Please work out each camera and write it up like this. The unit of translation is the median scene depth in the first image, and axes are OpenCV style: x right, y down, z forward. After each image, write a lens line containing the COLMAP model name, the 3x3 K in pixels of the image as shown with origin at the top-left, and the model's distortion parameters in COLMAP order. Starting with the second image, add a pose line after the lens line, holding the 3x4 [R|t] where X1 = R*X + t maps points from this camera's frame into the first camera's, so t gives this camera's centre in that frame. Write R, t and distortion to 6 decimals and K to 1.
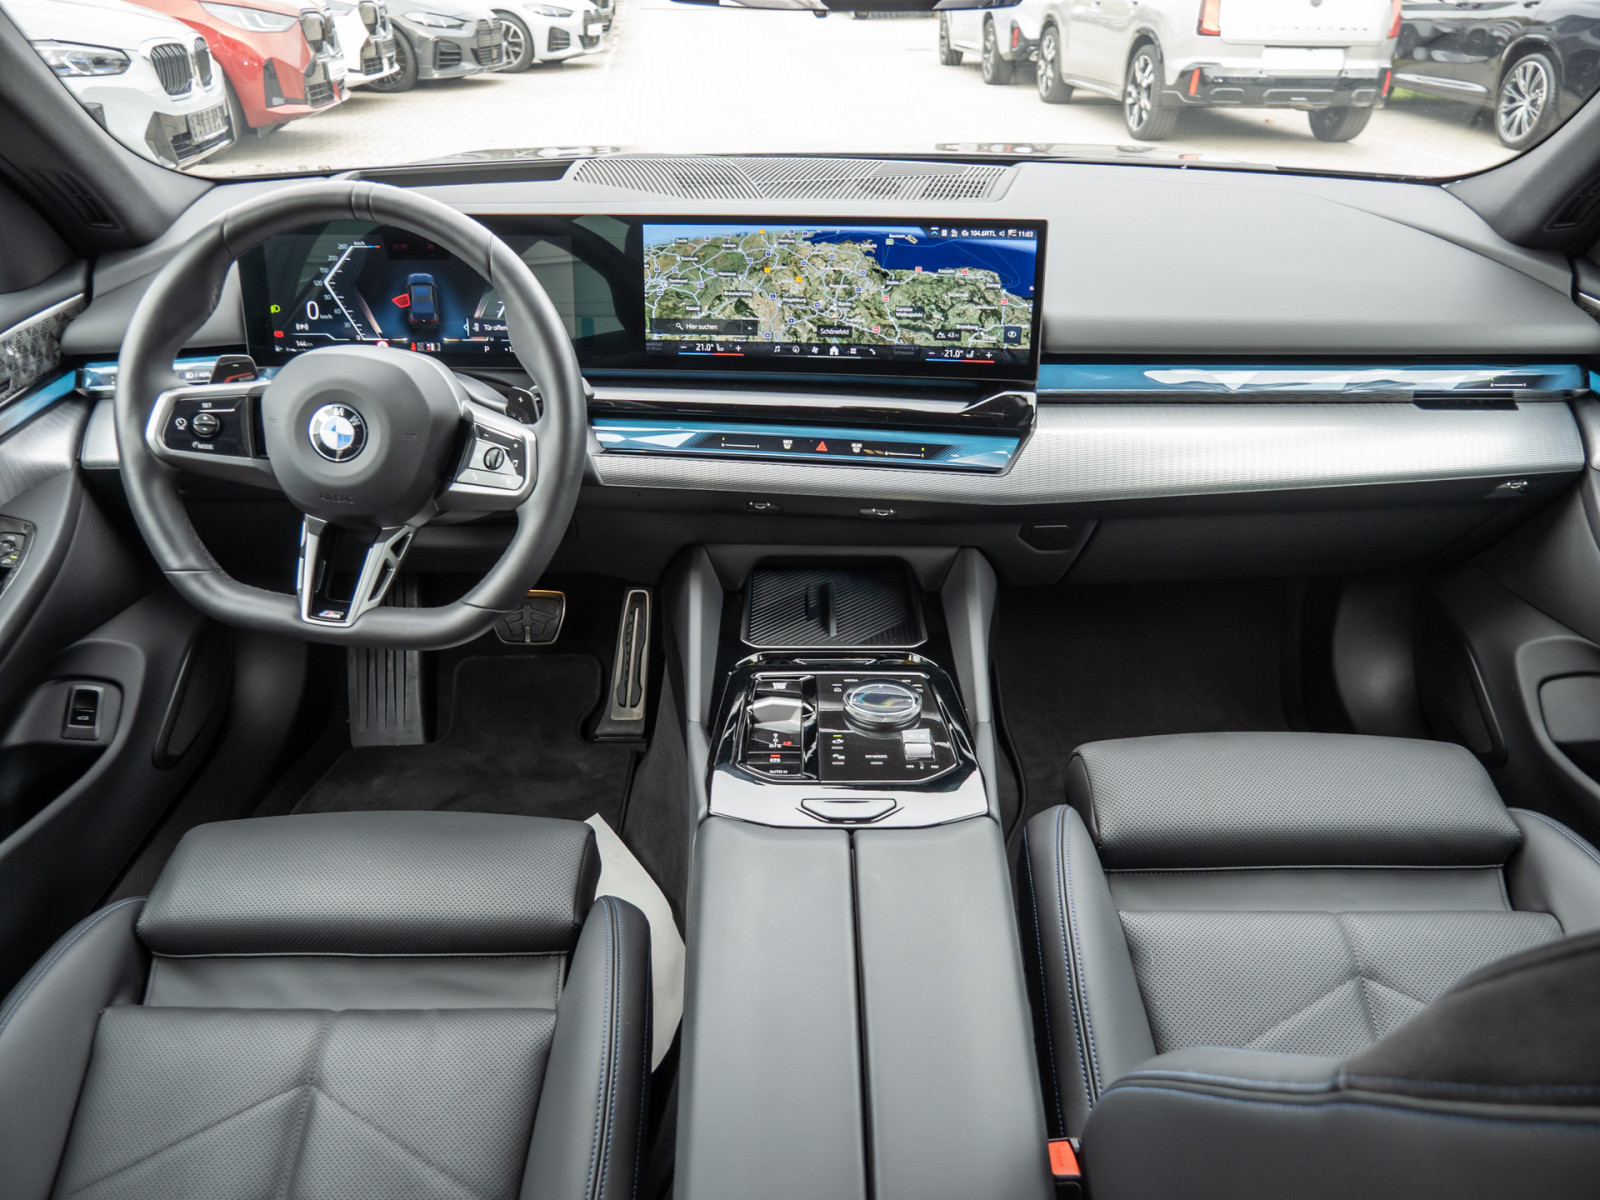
lens RADIAL K [[1169.2, 0, 803.8], [0, 1169.2, 616.3], [0, 0, 1]] dist [-0.050423, 0.014611]
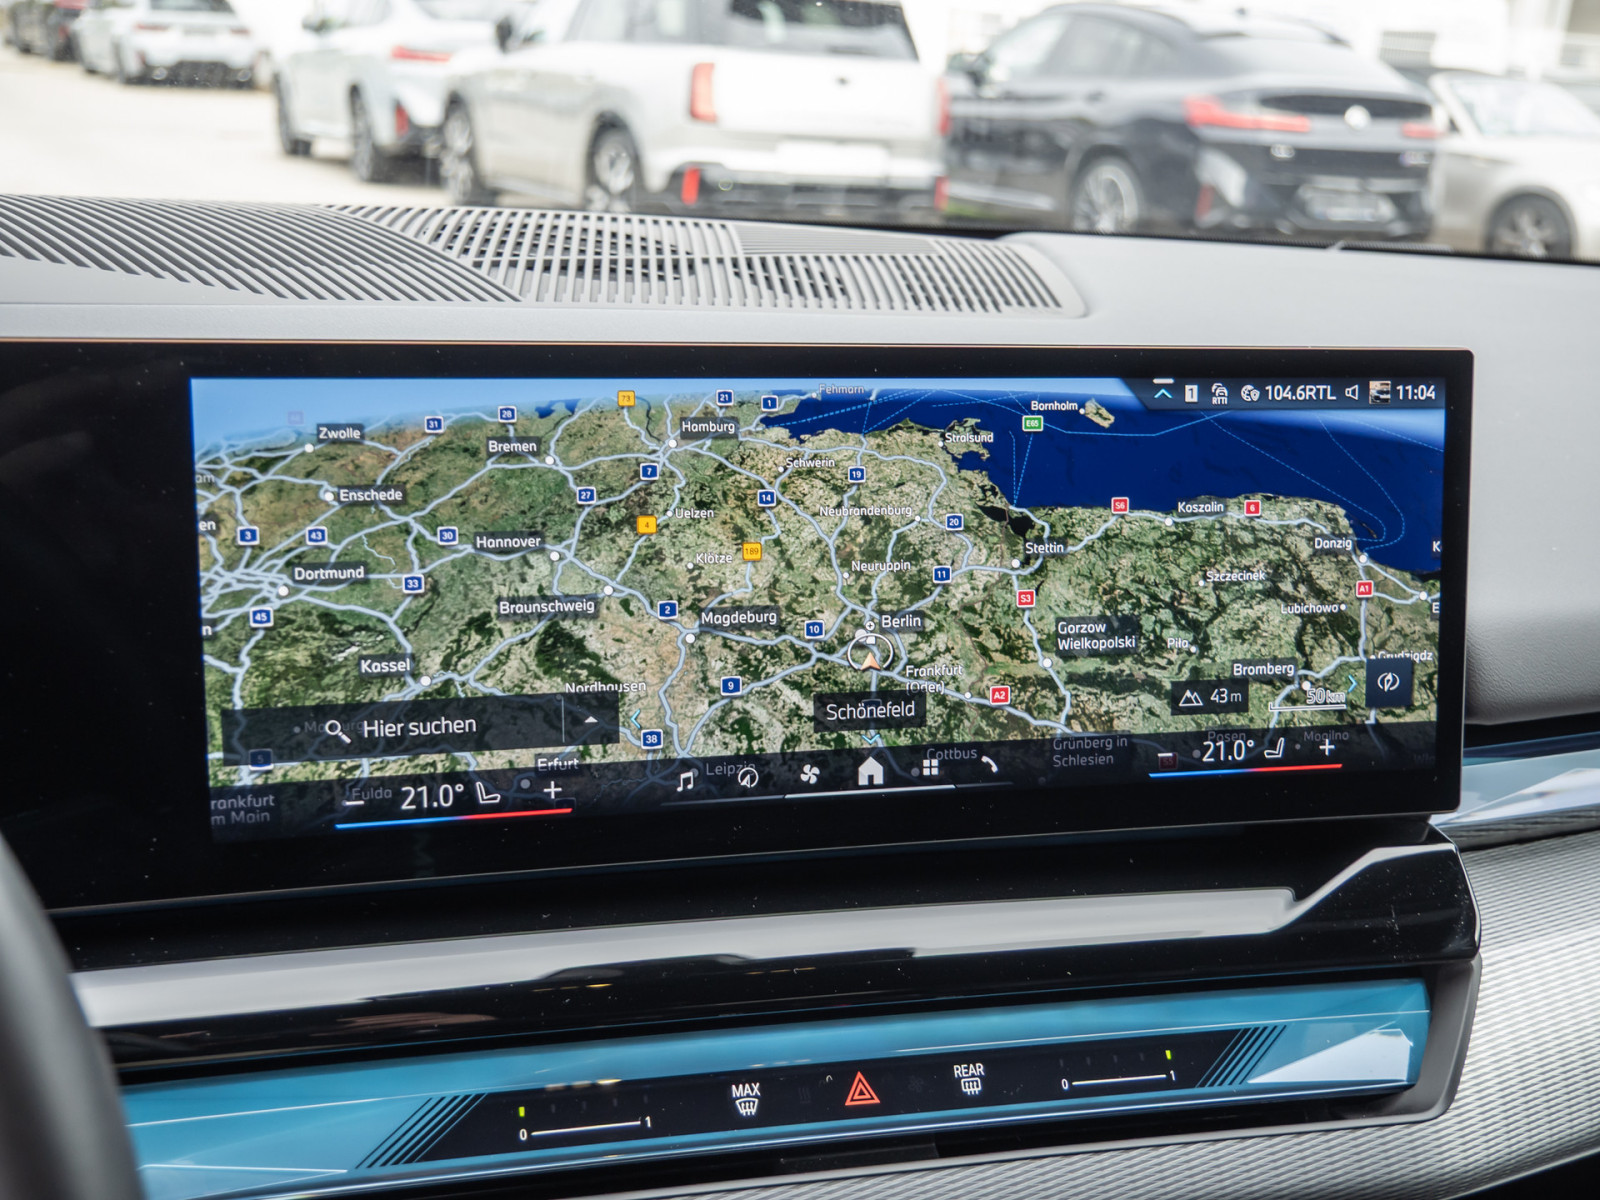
lens RADIAL K [[1765.9, 0, 787.0], [0, 1765.9, 616.0], [0, 0, 1]] dist [0.015249, 0.000000]
pose [[0.921757, -0.060039, 0.383091, -0.169191], [0.135360, 0.975614, -0.172789, -0.190523], [-0.363375, 0.211124, 0.907406, 0.579425]]
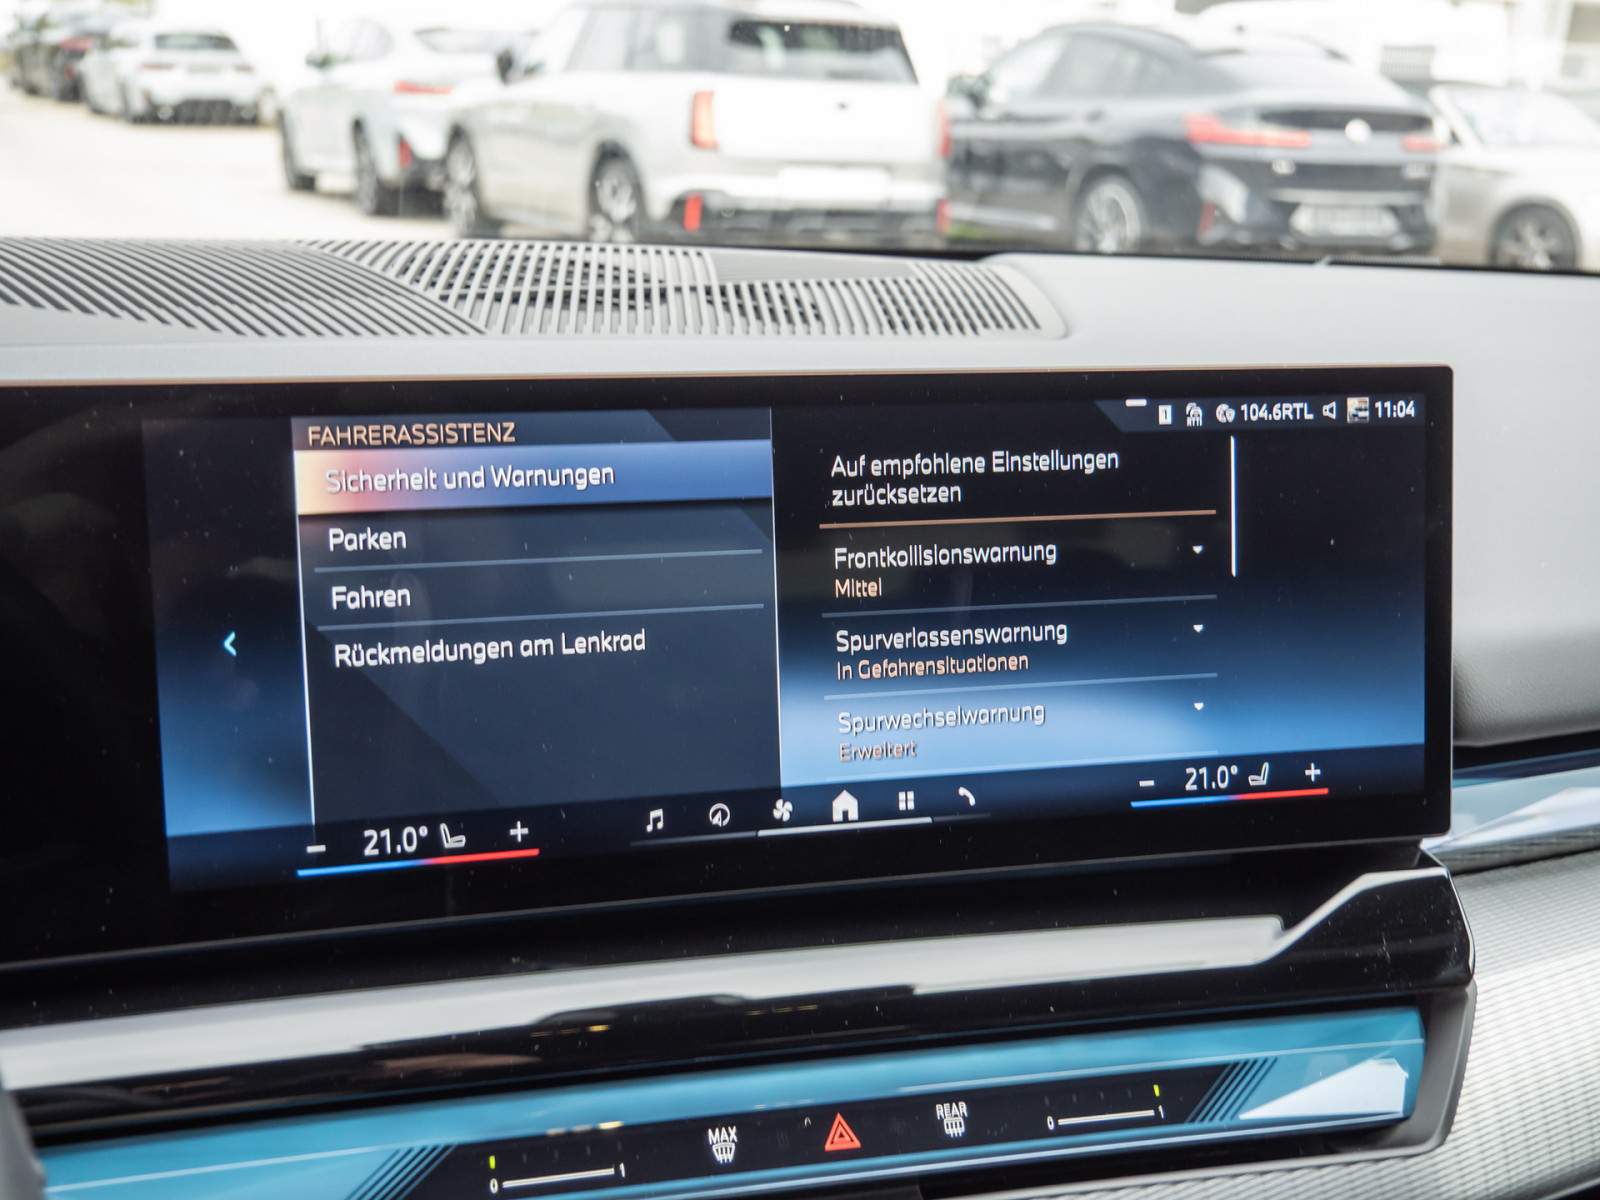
lens RADIAL K [[1765.9, 0, 789.8], [0, 1765.9, 616.7], [0, 0, 1]] dist [0.015249, 0.000000]
pose [[0.922635, -0.072301, 0.378837, -0.155580], [0.152547, 0.970581, -0.186284, -0.192684], [-0.354224, 0.229662, 0.906521, 0.582738]]
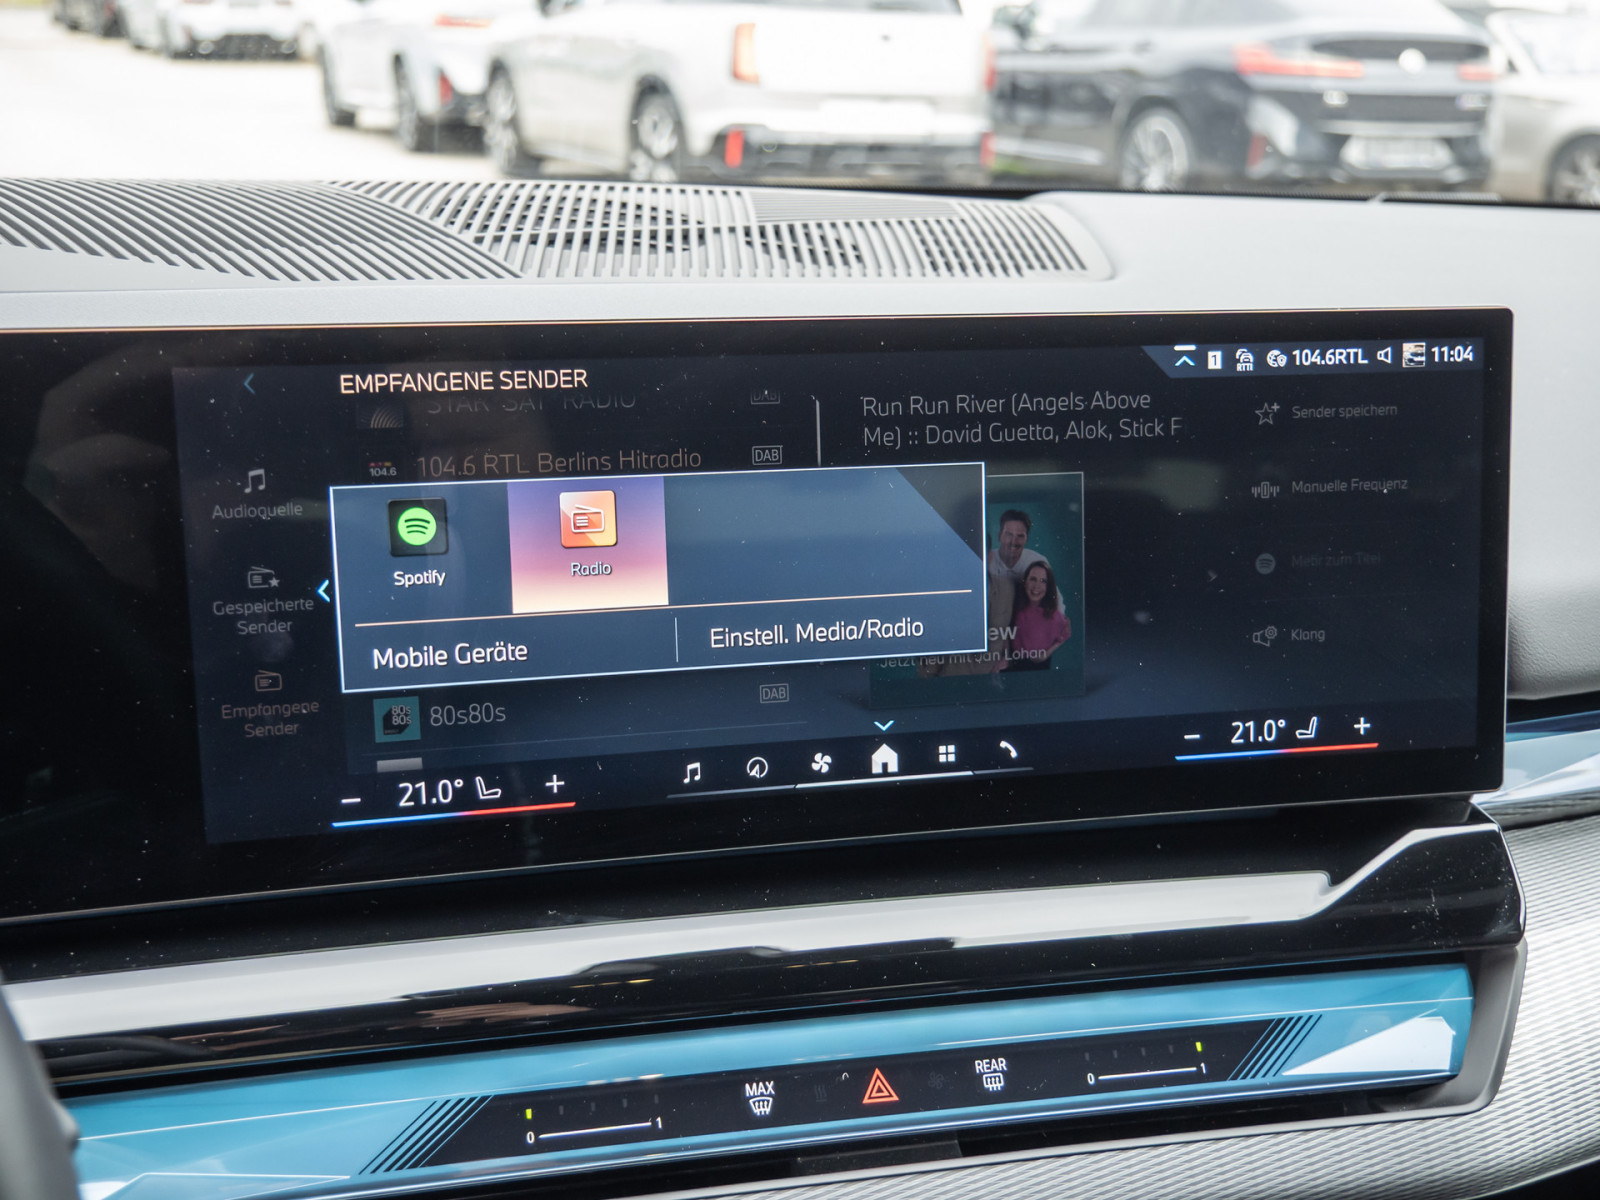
lens RADIAL K [[1765.9, 0, 788.2], [0, 1765.9, 616.1], [0, 0, 1]] dist [0.015249, 0.000000]
pose [[0.931673, -0.082846, 0.353725, -0.152232], [0.146135, 0.976870, -0.156109, -0.196885], [-0.332611, 0.197134, 0.922230, 0.588173]]
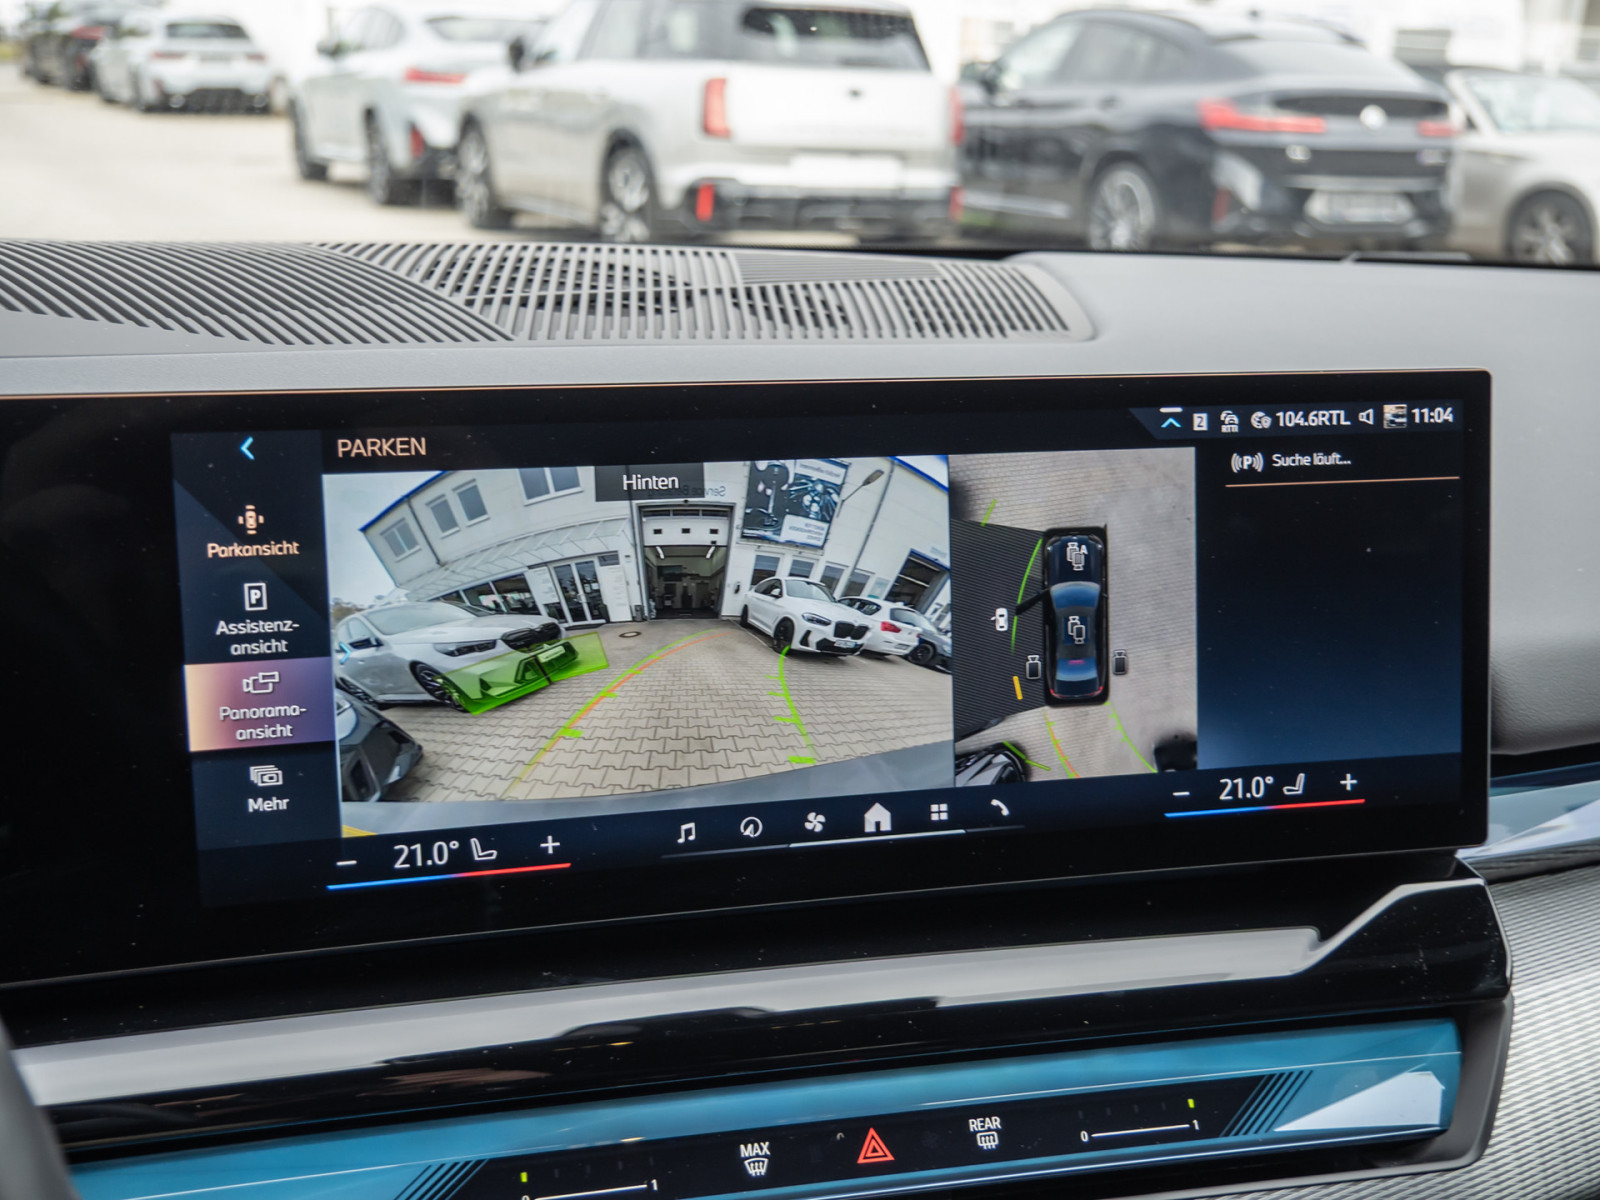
lens RADIAL K [[1765.9, 0, 788.0], [0, 1765.9, 616.9], [0, 0, 1]] dist [0.015249, 0.000000]
pose [[0.925432, -0.075995, 0.371215, -0.158445], [0.152230, 0.971709, -0.180577, -0.199748], [-0.346990, 0.223621, 0.910819, 0.586479]]
